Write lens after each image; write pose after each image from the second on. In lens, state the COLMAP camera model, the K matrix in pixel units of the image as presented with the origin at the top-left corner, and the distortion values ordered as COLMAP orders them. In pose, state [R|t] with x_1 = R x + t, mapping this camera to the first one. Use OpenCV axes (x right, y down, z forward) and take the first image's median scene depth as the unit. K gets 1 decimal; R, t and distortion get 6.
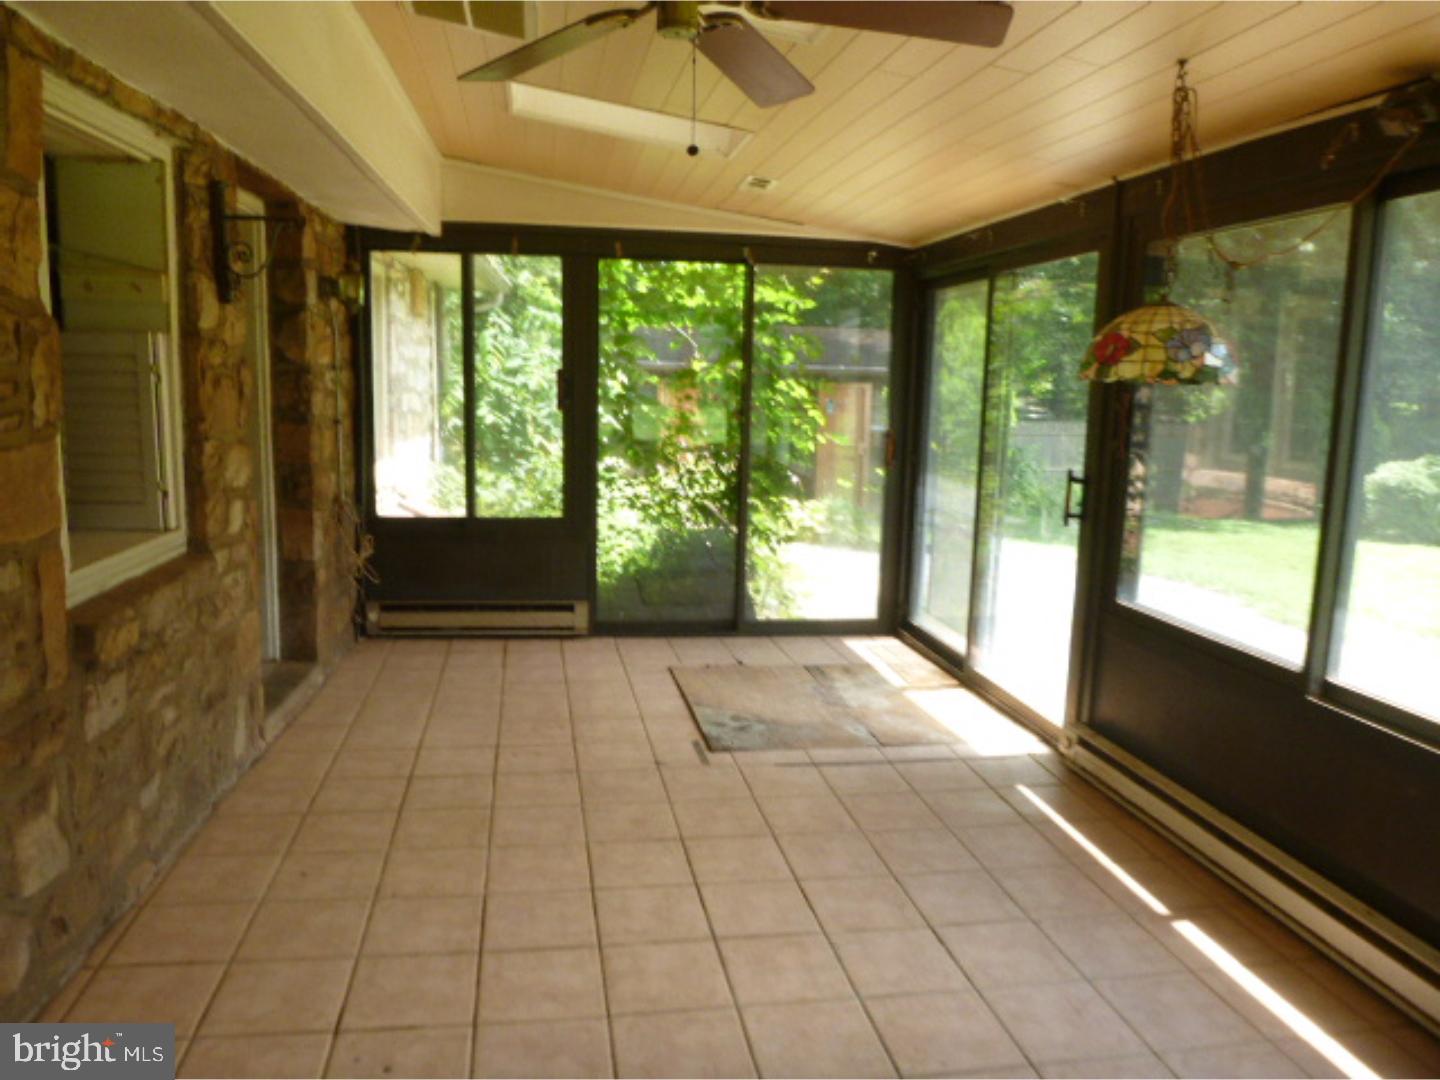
lens RADIAL K [[1045.8, 0, 695.4], [0, 1045.8, 546.2], [0, 0, 1]] dist [-0.039931, -0.002430]
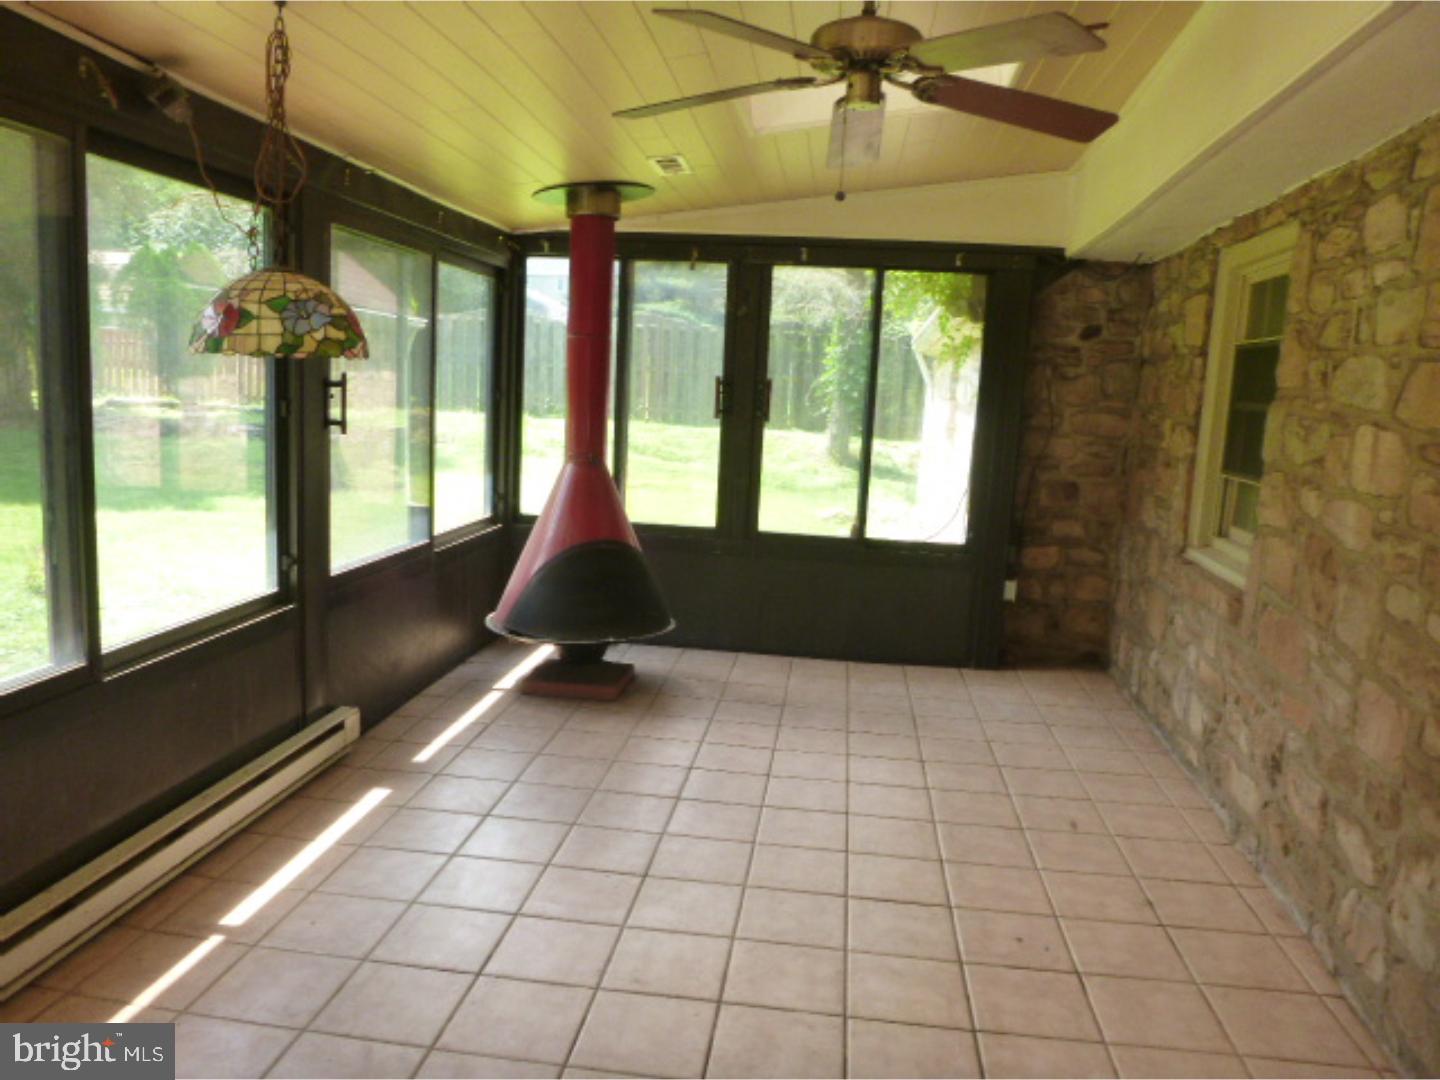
lens RADIAL K [[1045.8, 0, 695.4], [0, 1045.8, 546.2], [0, 0, 1]] dist [-0.039931, -0.002430]
pose [[-0.945308, -0.131224, 0.298619, -0.192367], [-0.026003, 0.942909, 0.332034, -0.321371], [-0.325141, 0.306109, -0.894752, 1.784268]]
